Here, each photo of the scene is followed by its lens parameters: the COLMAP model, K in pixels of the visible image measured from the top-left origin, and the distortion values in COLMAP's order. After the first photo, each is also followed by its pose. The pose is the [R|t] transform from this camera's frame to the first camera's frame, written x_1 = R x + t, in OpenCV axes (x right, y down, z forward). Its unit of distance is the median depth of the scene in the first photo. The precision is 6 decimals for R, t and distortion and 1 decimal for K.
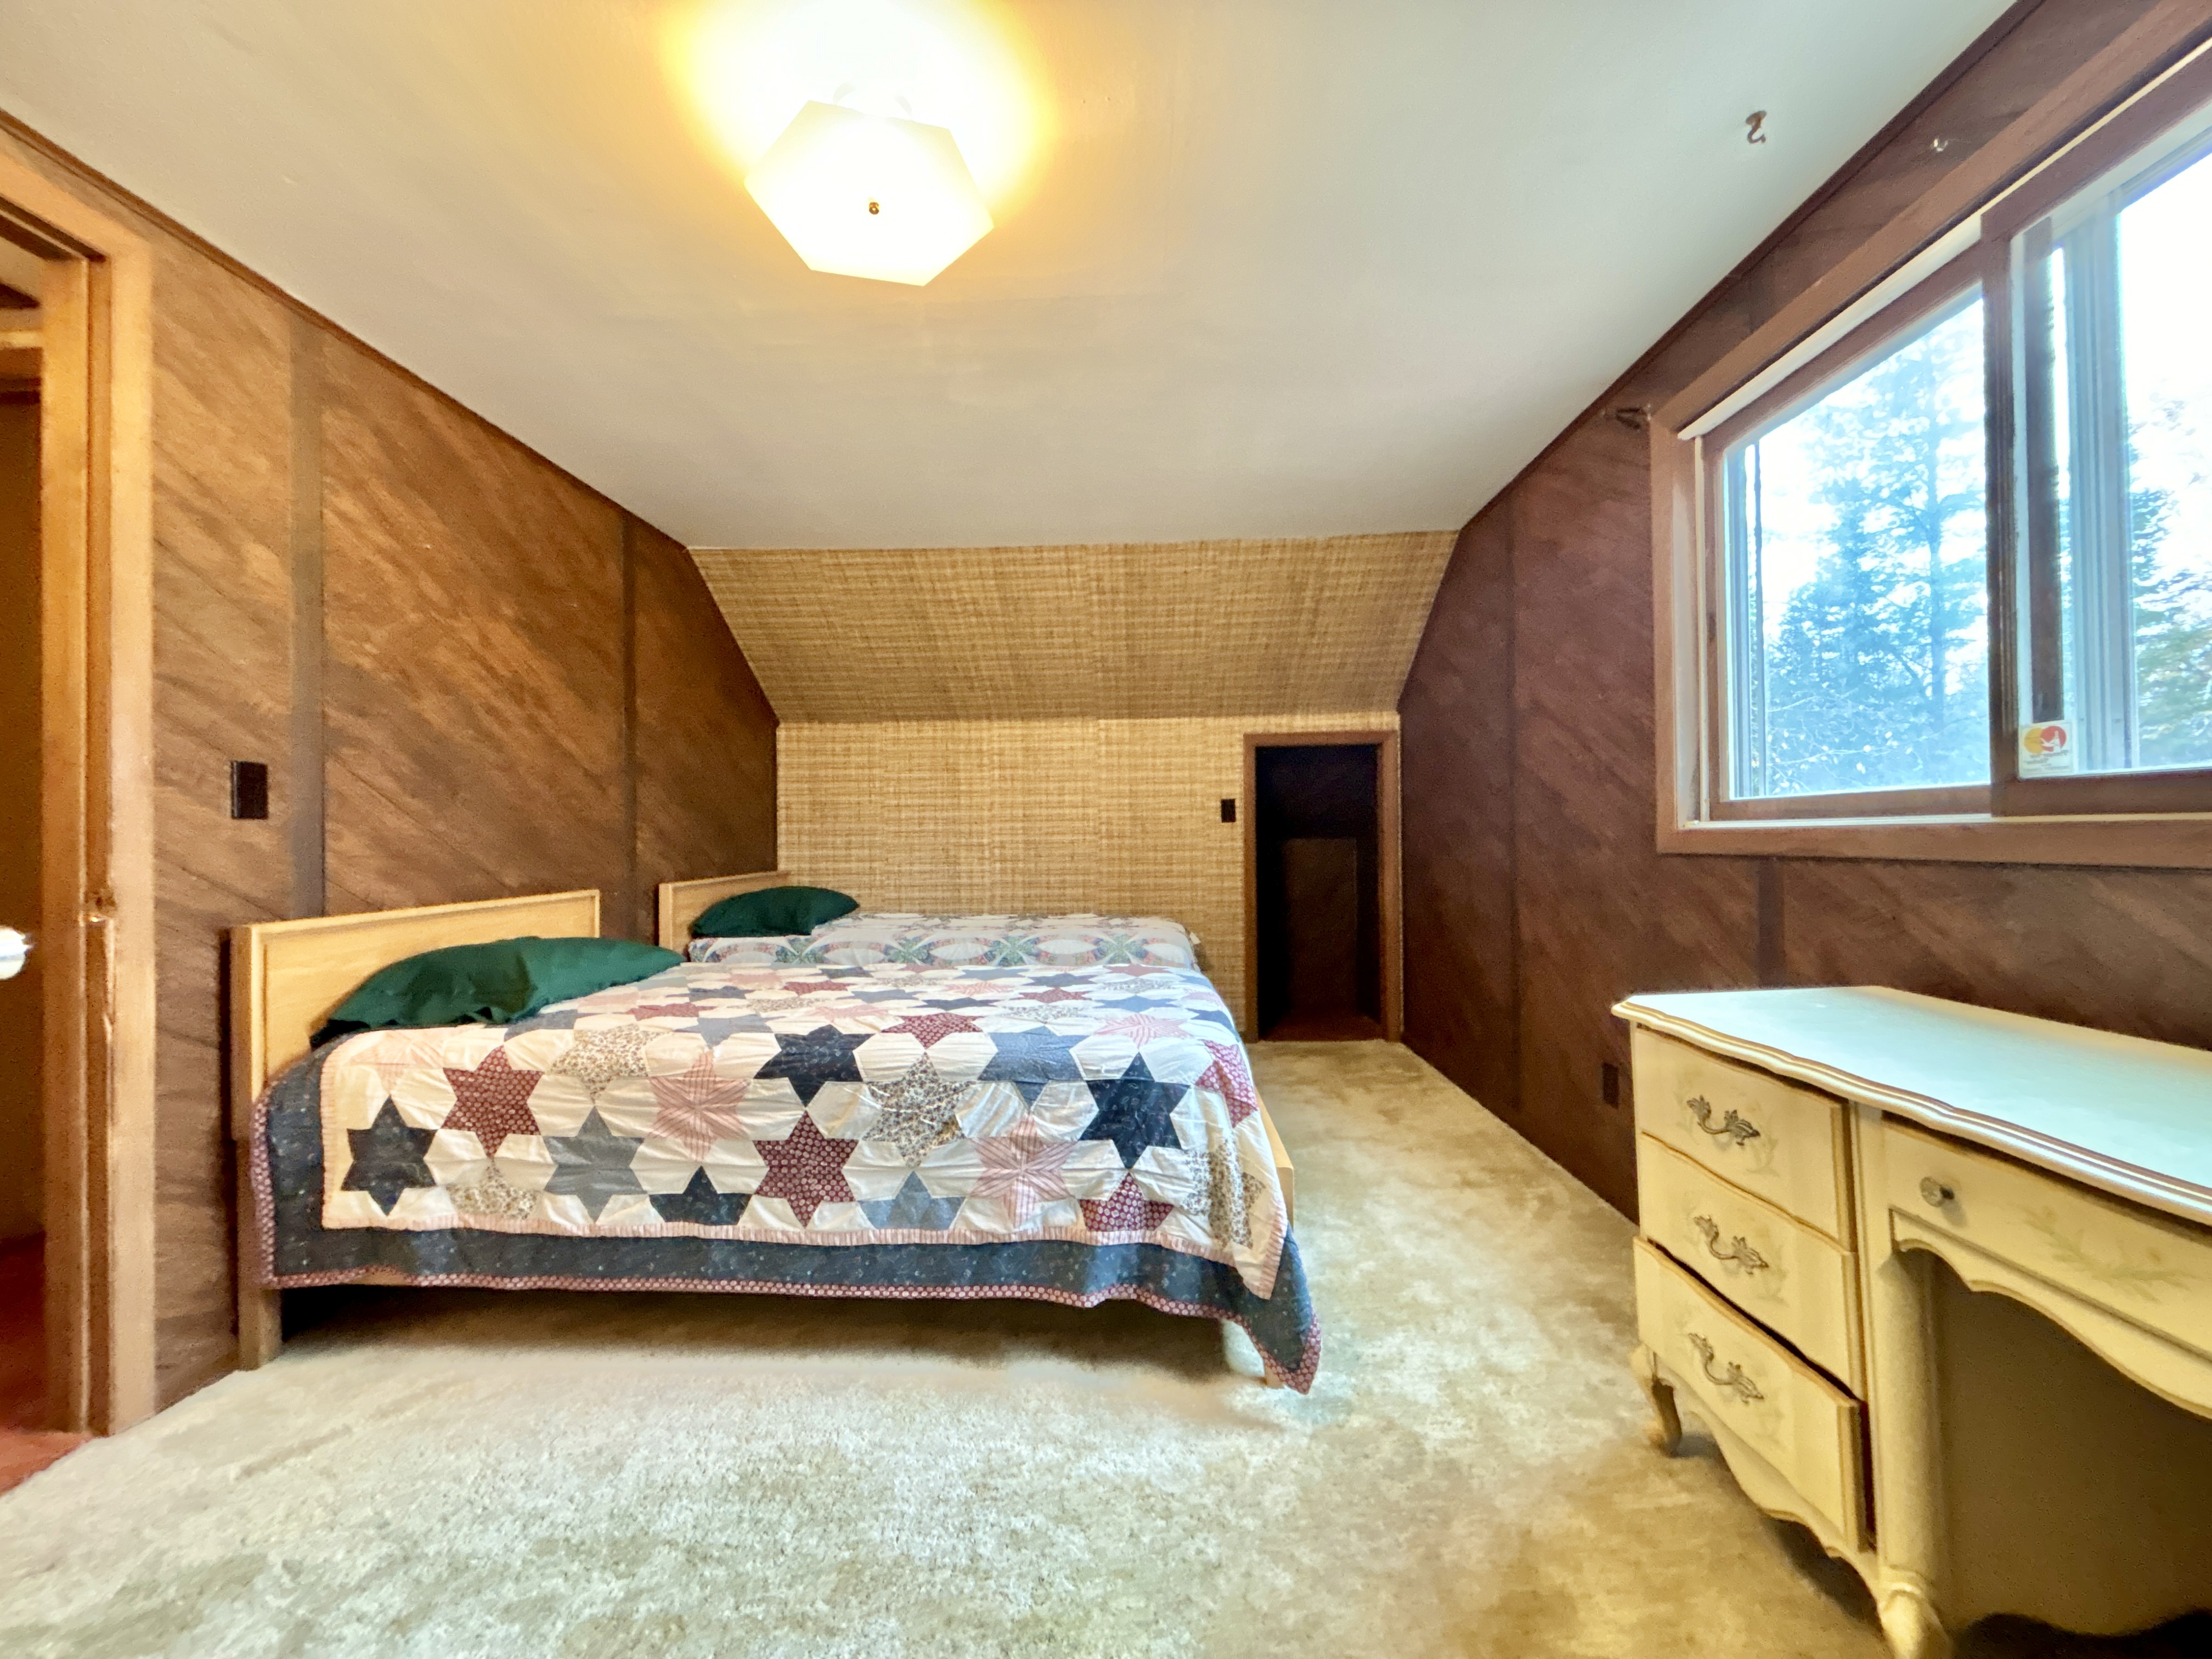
lens RADIAL K [[887.1, 0, 1106.0], [0, 887.1, 829.5], [0, 0, 1]] dist [0.000103, -0.000349]
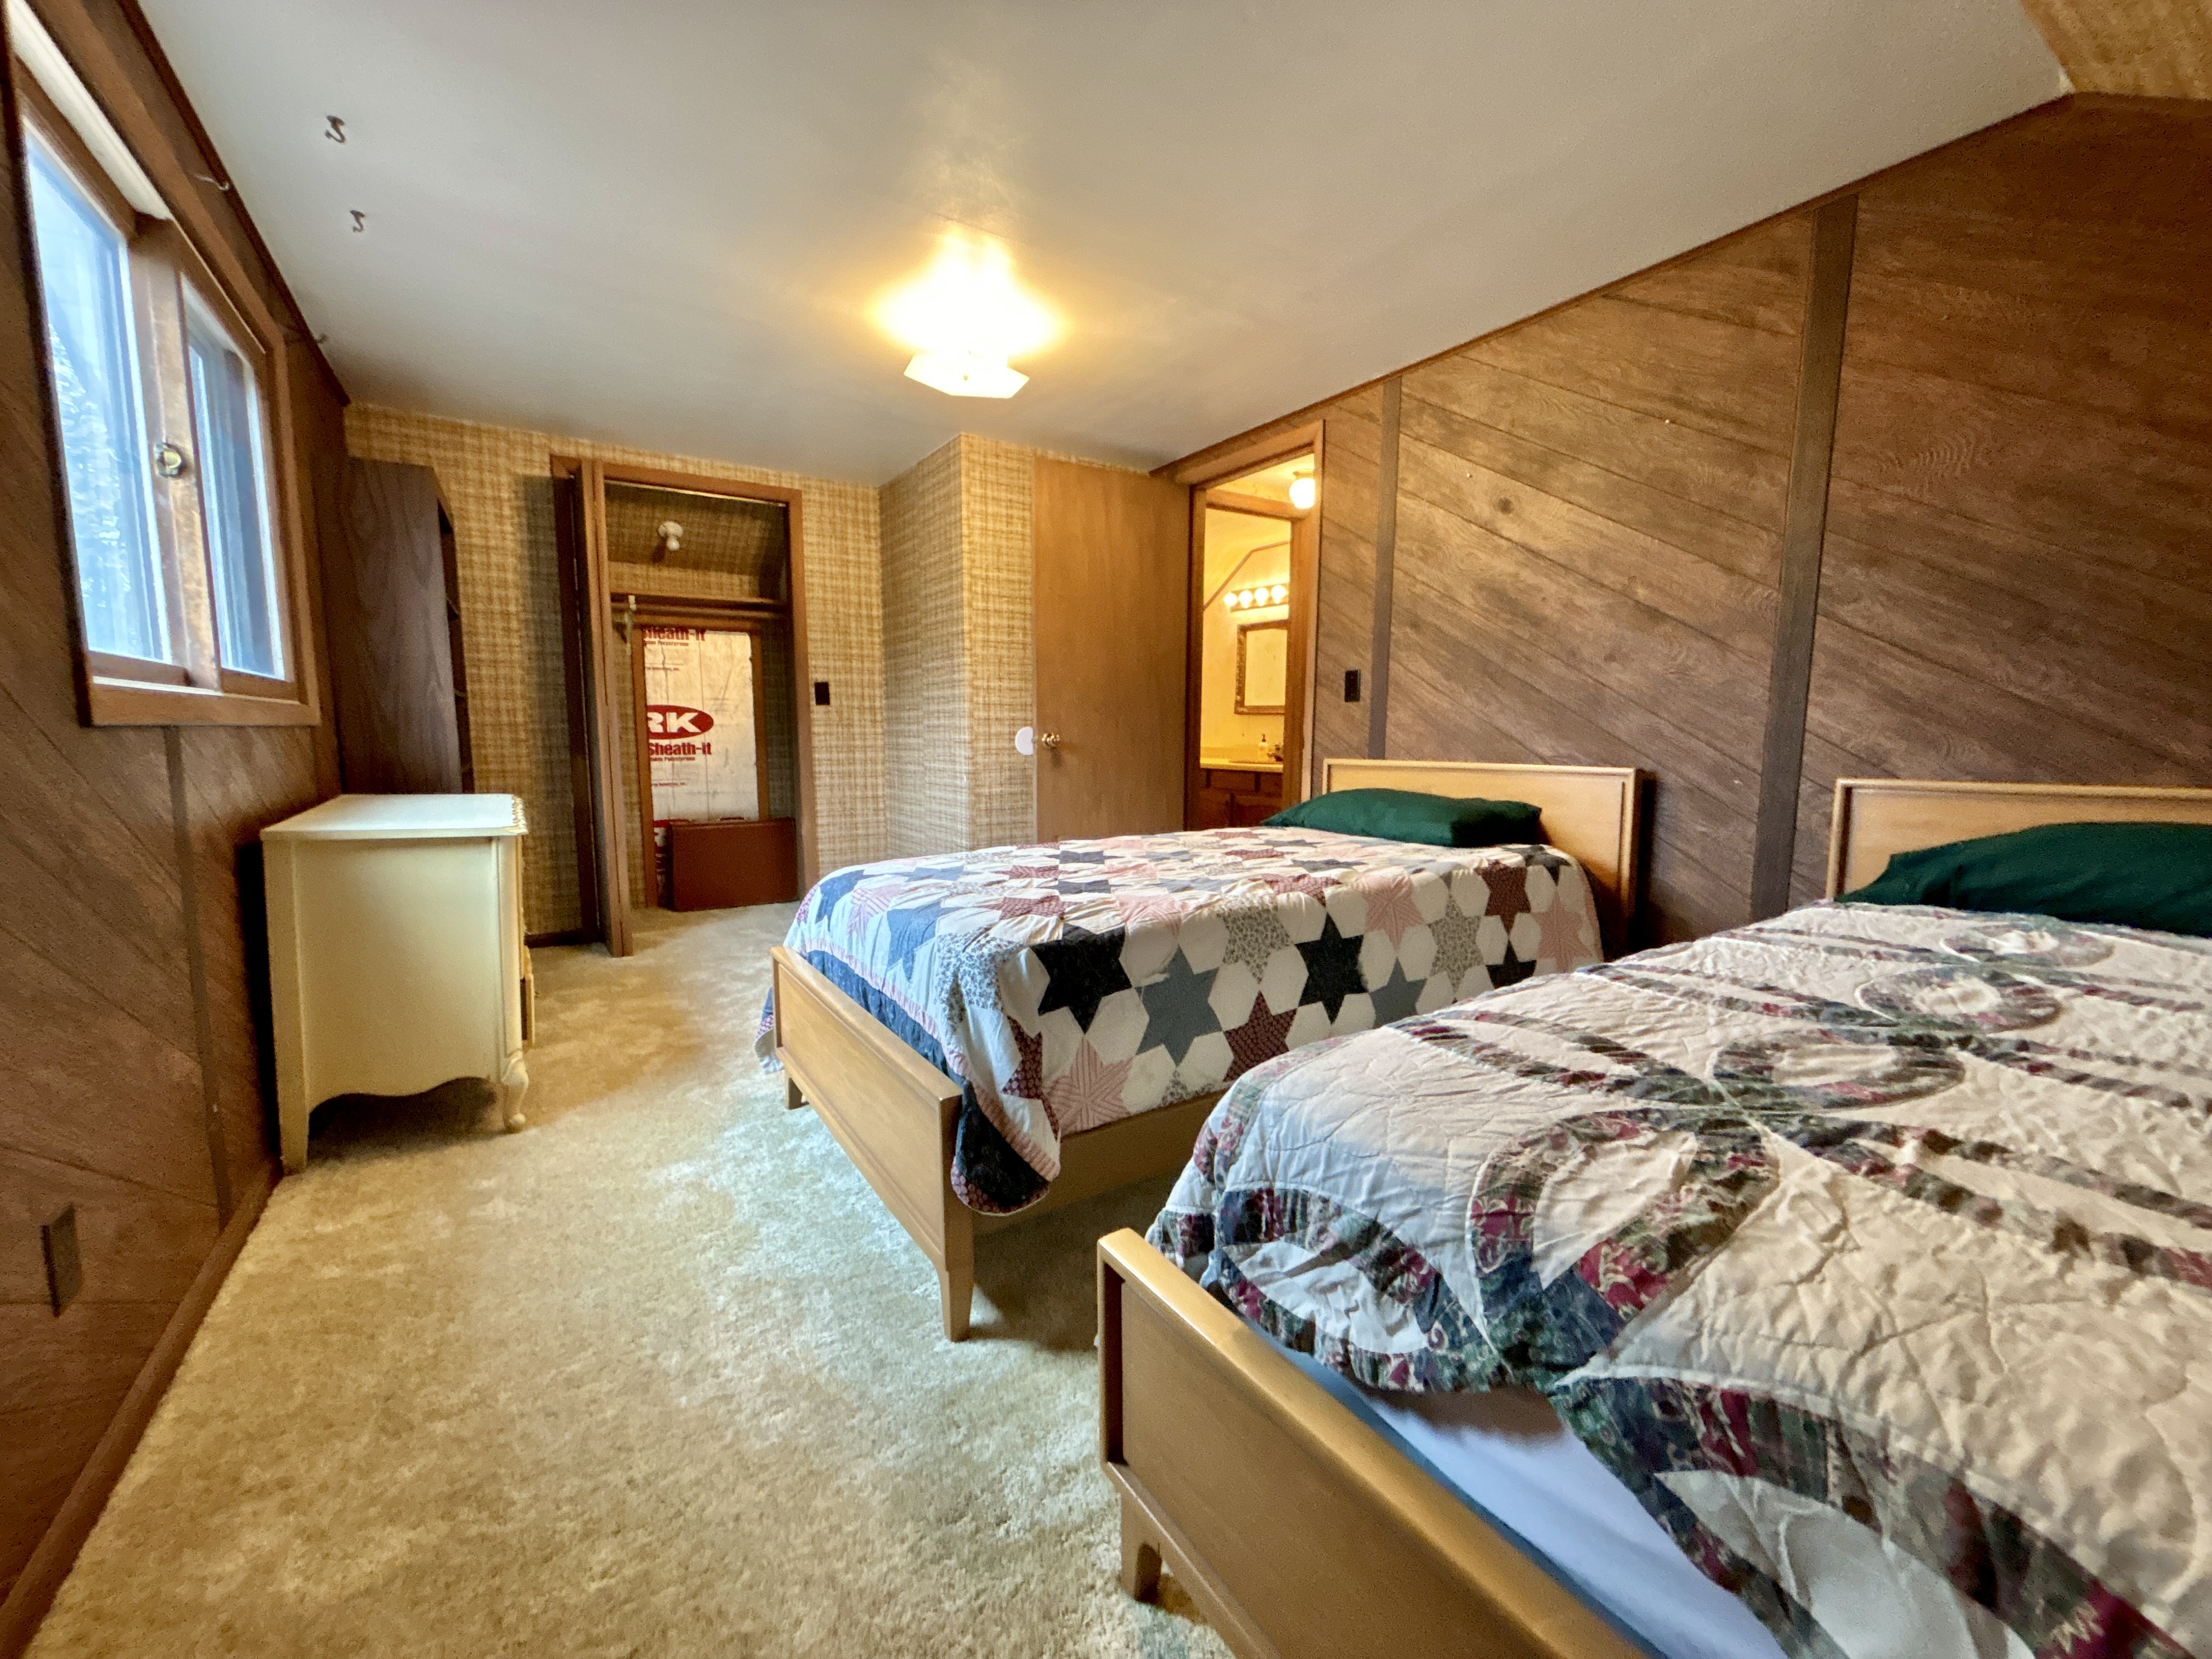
lens RADIAL K [[887.1, 0, 1106.0], [0, 887.1, 829.5], [0, 0, 1]] dist [0.000103, -0.000349]
pose [[-0.820657, 0.077210, -0.566180, 0.500293], [0.016001, 0.993546, 0.112297, 0.034950], [0.571197, 0.083098, -0.816596, 2.100155]]
